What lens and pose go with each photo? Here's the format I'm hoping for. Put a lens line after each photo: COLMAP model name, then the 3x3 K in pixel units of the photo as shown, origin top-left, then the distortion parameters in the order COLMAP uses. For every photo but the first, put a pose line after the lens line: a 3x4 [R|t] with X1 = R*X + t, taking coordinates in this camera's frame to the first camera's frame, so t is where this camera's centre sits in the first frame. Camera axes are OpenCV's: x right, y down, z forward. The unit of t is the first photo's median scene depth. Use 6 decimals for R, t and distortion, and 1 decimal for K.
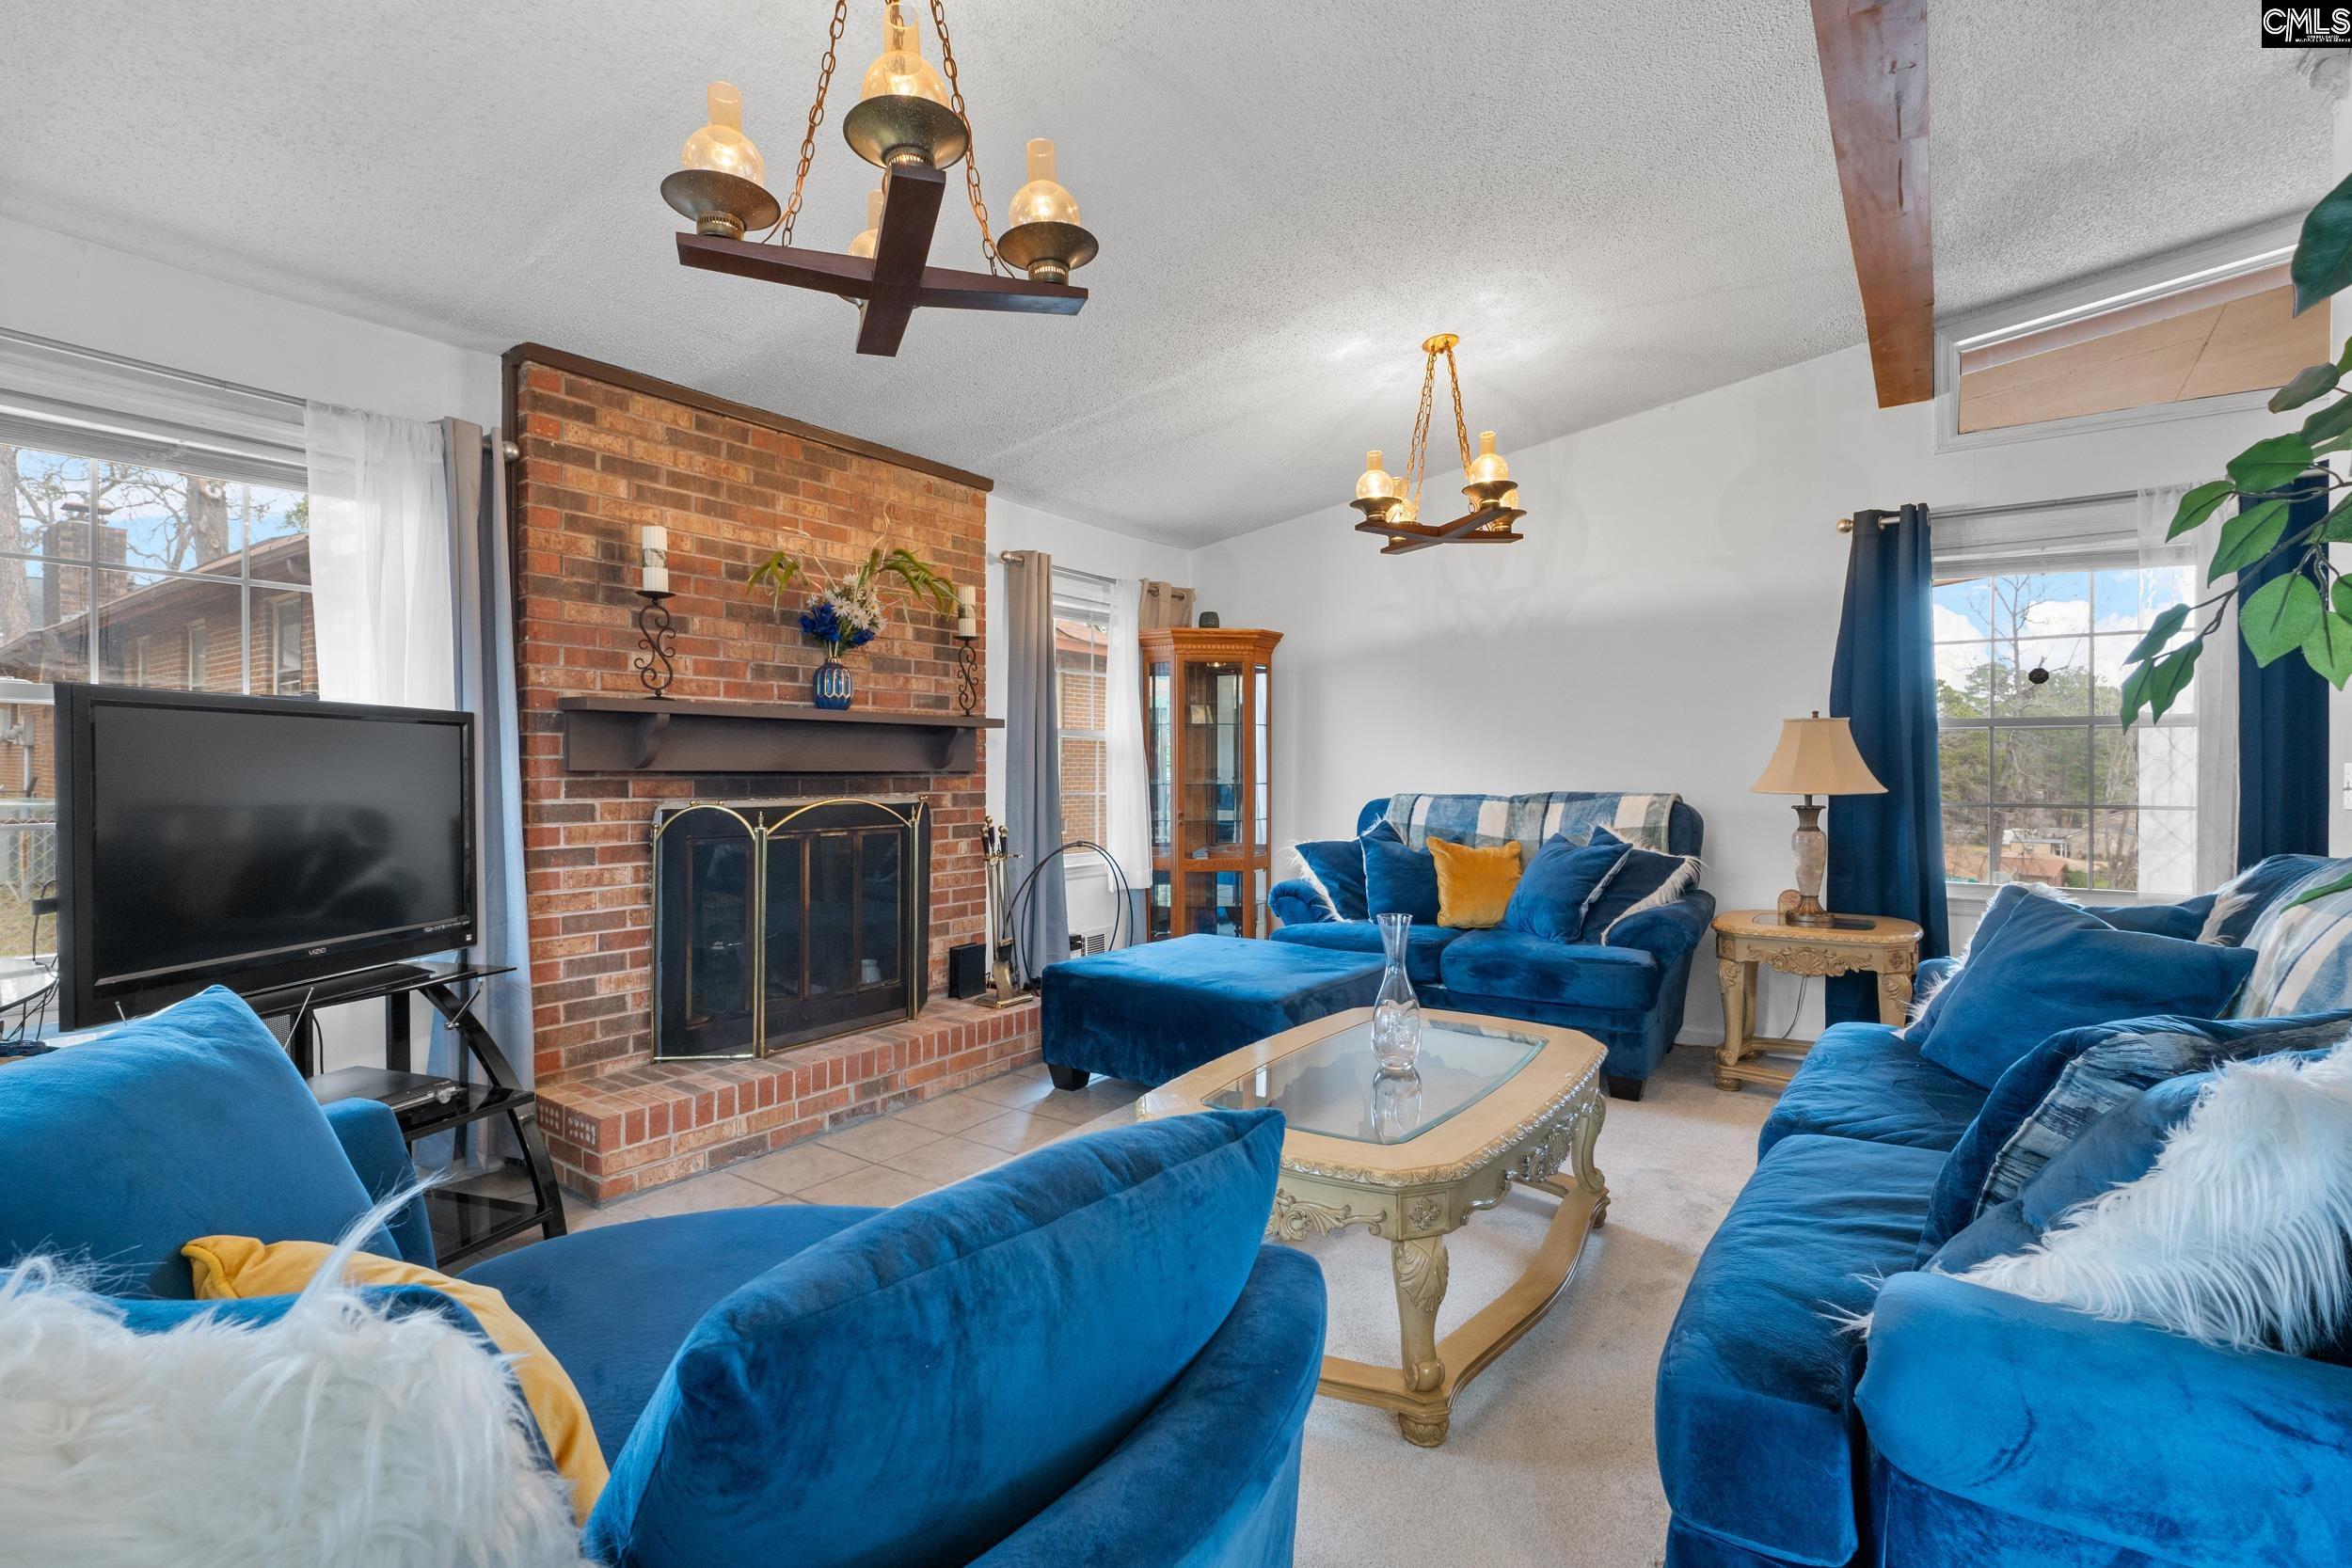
lens RADIAL K [[1121.7, 0, 1179.8], [0, 1121.7, 778.5], [0, 0, 1]] dist [-0.002700, -0.000162]
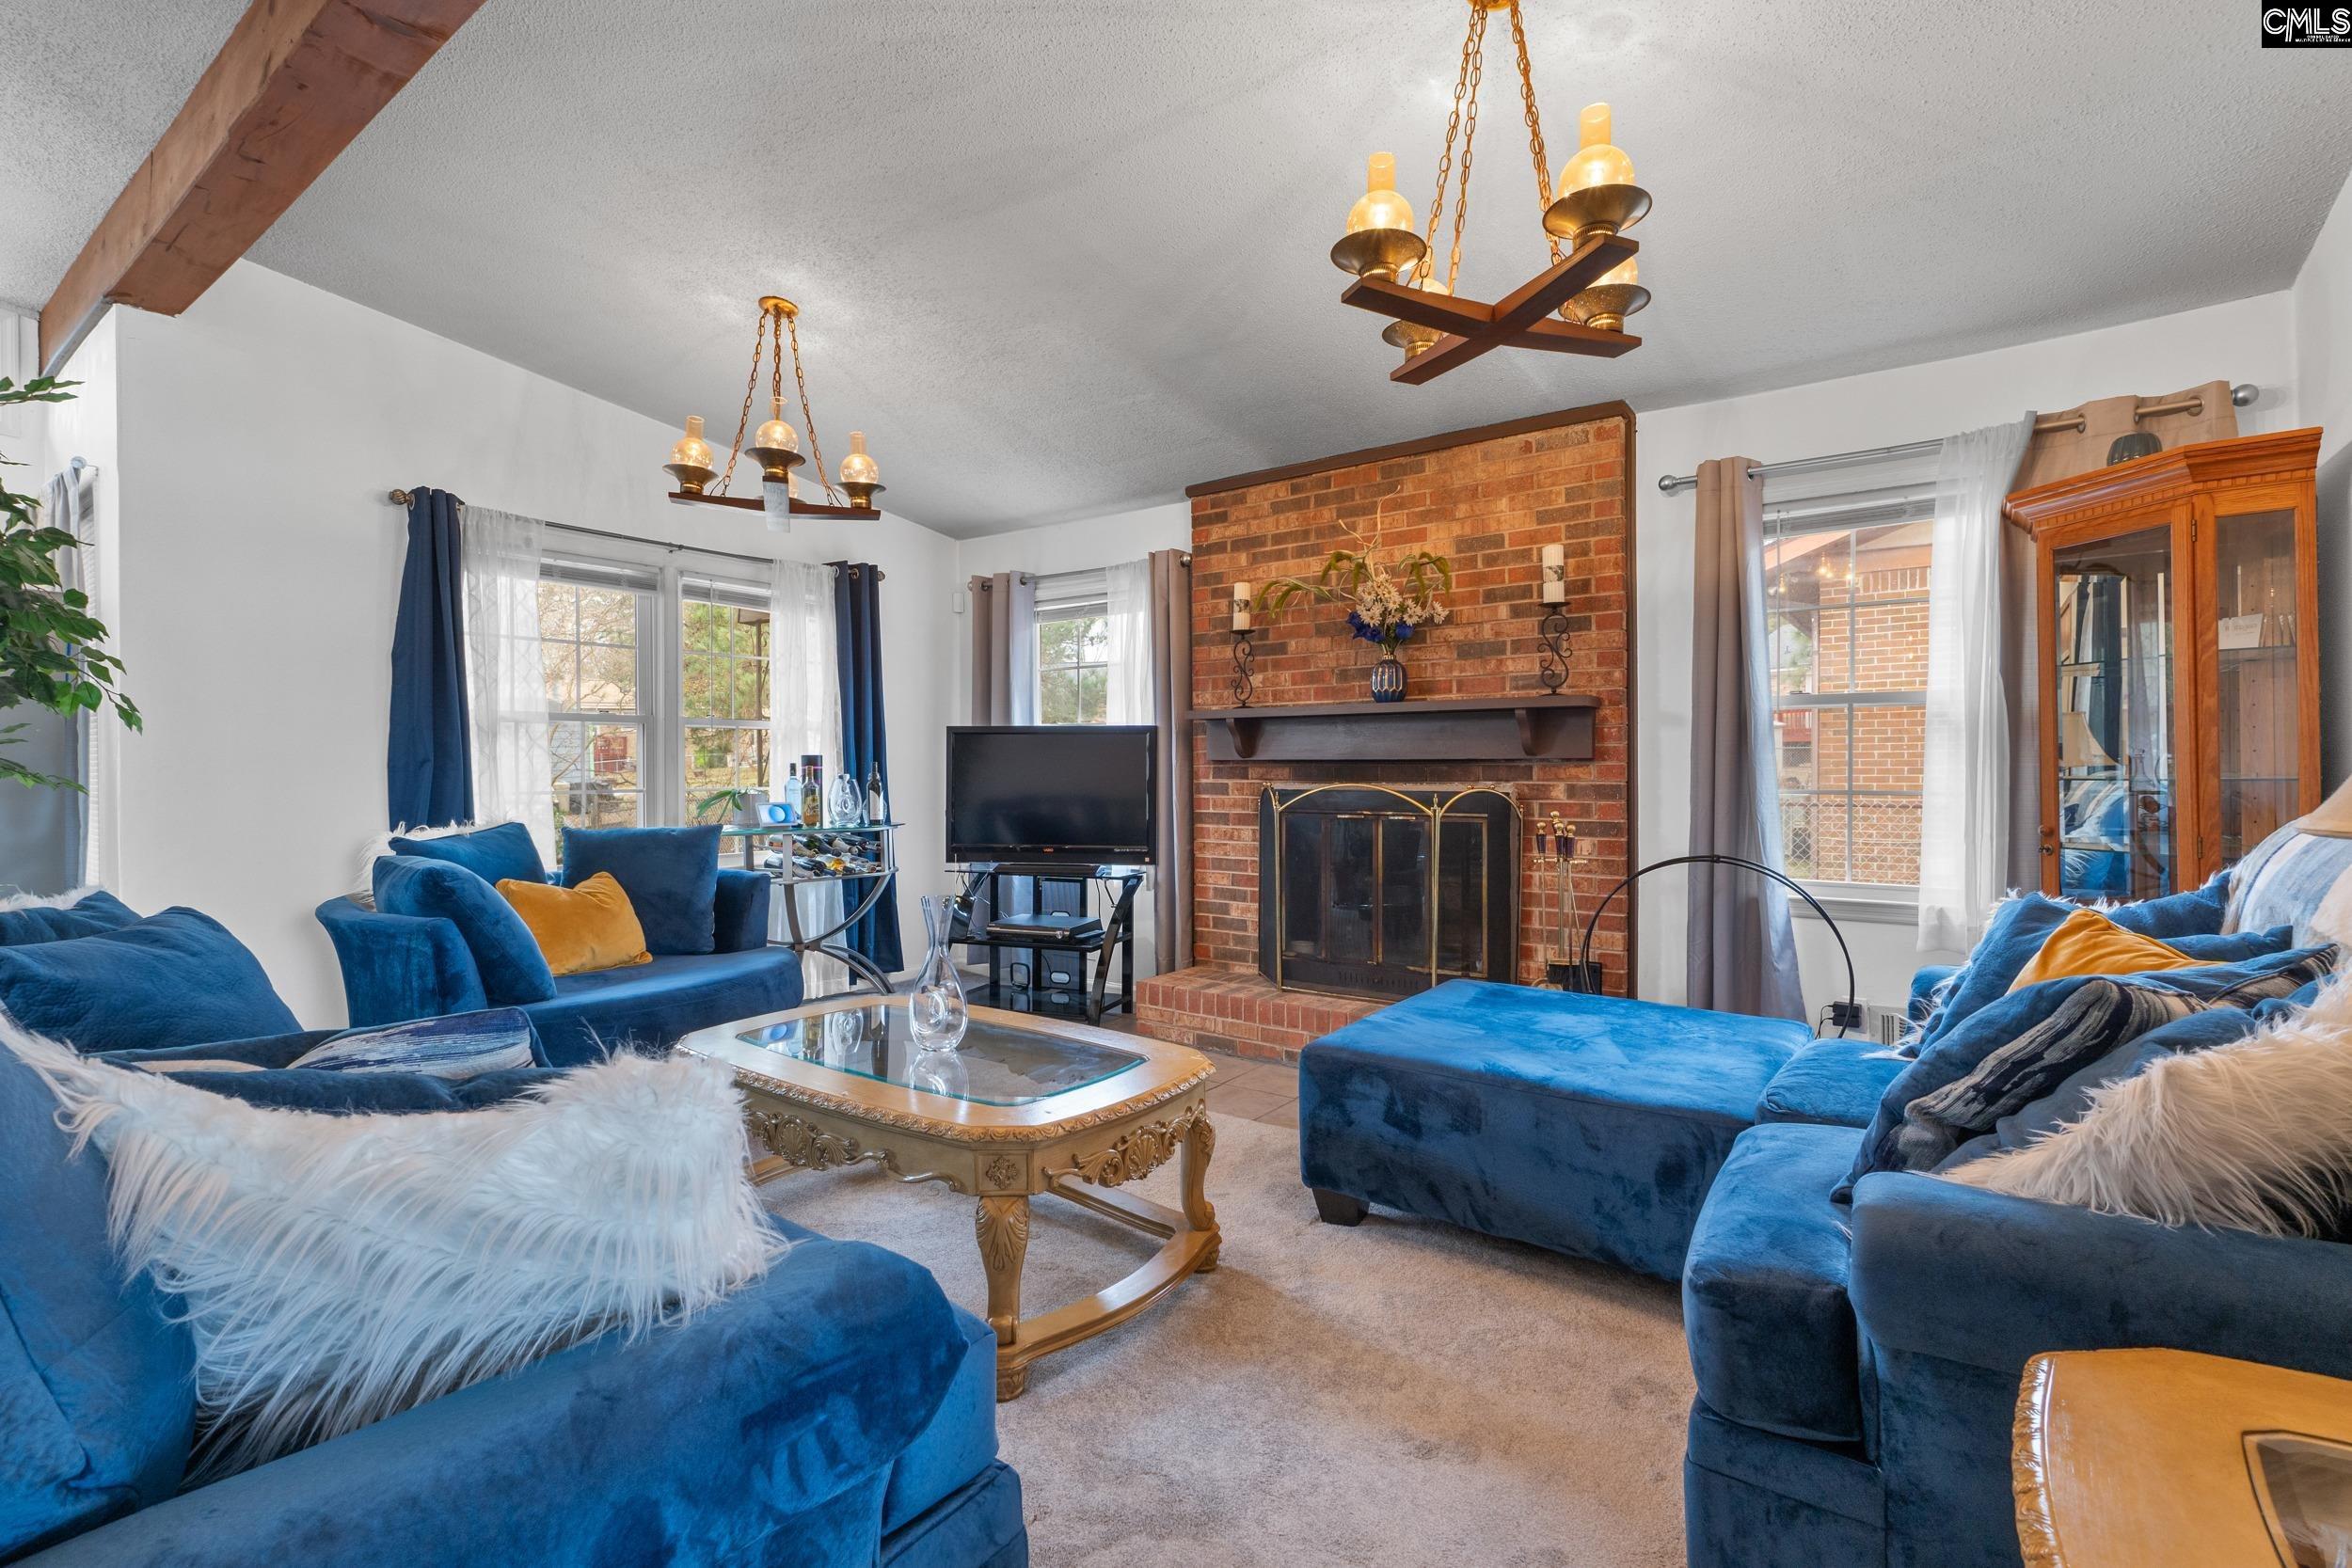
lens RADIAL K [[1073.5, 0, 1172.9], [0, 1073.5, 775.1], [0, 0, 1]] dist [-0.010315, -0.000382]
pose [[-0.044123, 0.006641, -0.999004, 0.789812], [-0.004693, 0.999965, 0.006855, 0.002736], [0.999015, 0.004991, -0.044090, 0.899801]]
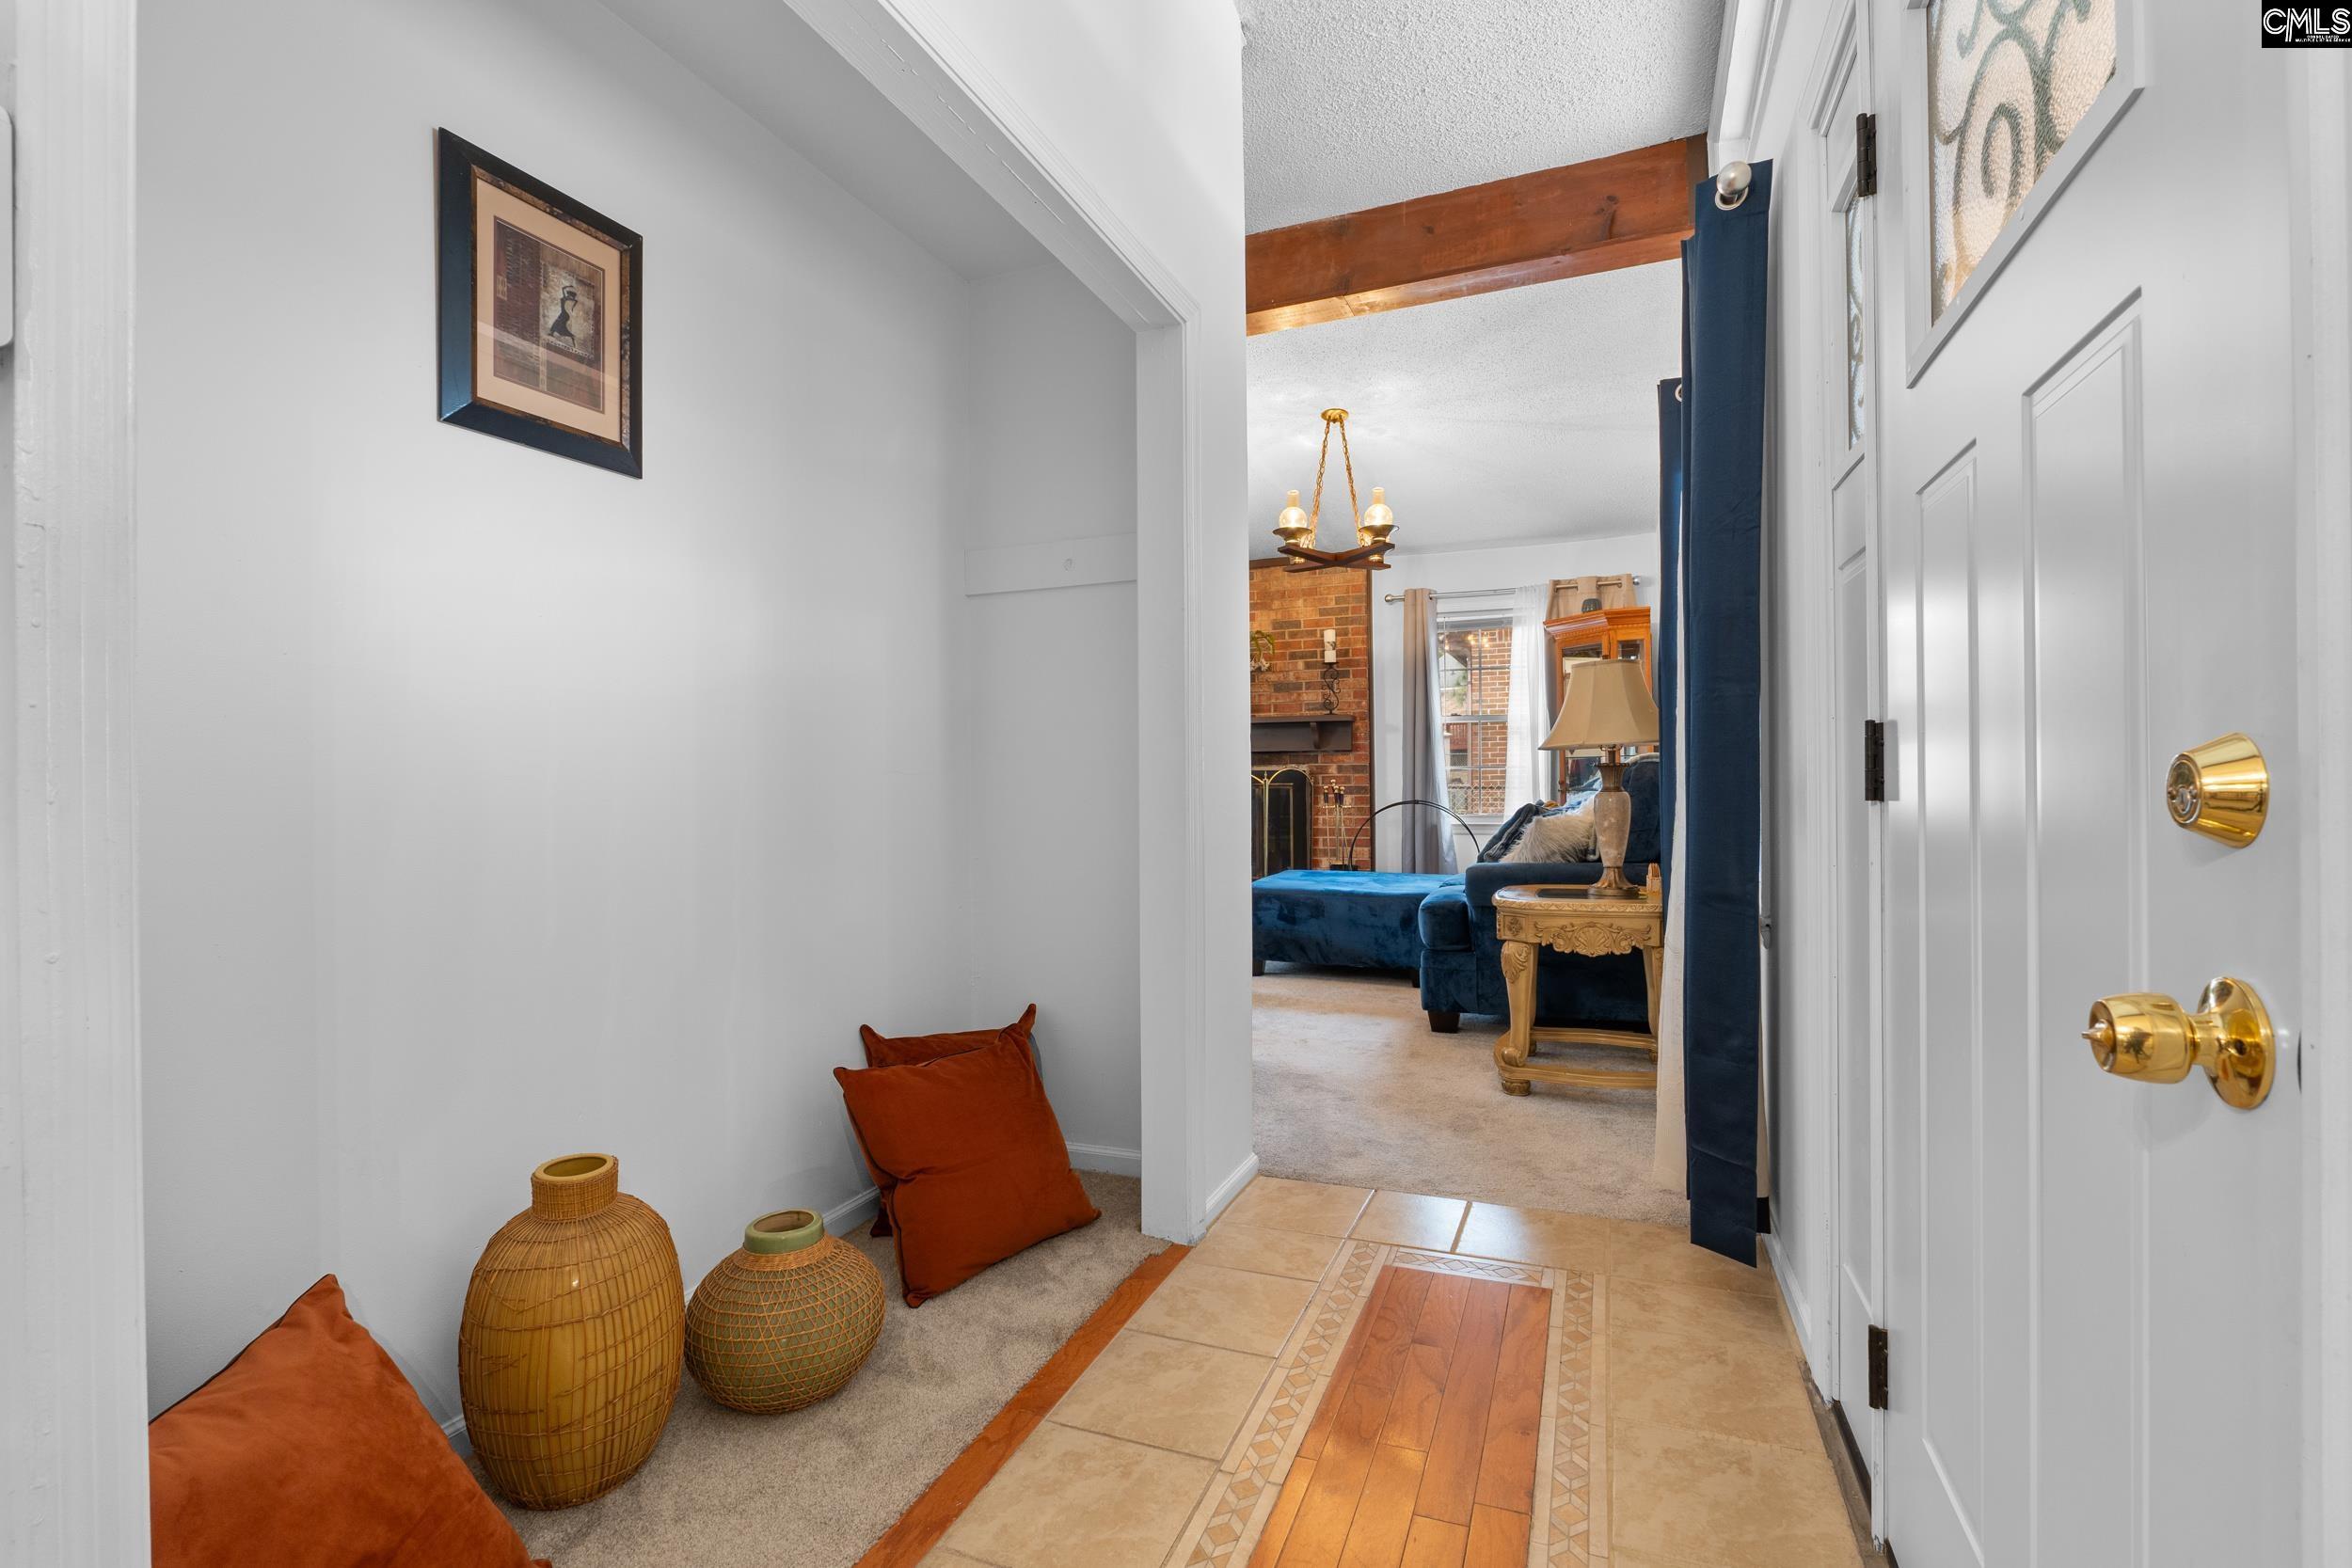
lens RADIAL K [[1121.7, 0, 1179.8], [0, 1121.7, 778.5], [0, 0, 1]] dist [-0.002700, -0.000162]
pose [[0.234861, -0.001661, -0.972028, 1.519855], [0.002992, 0.999995, -0.000986, 0.040504], [0.972024, -0.002677, 0.234865, 0.530669]]
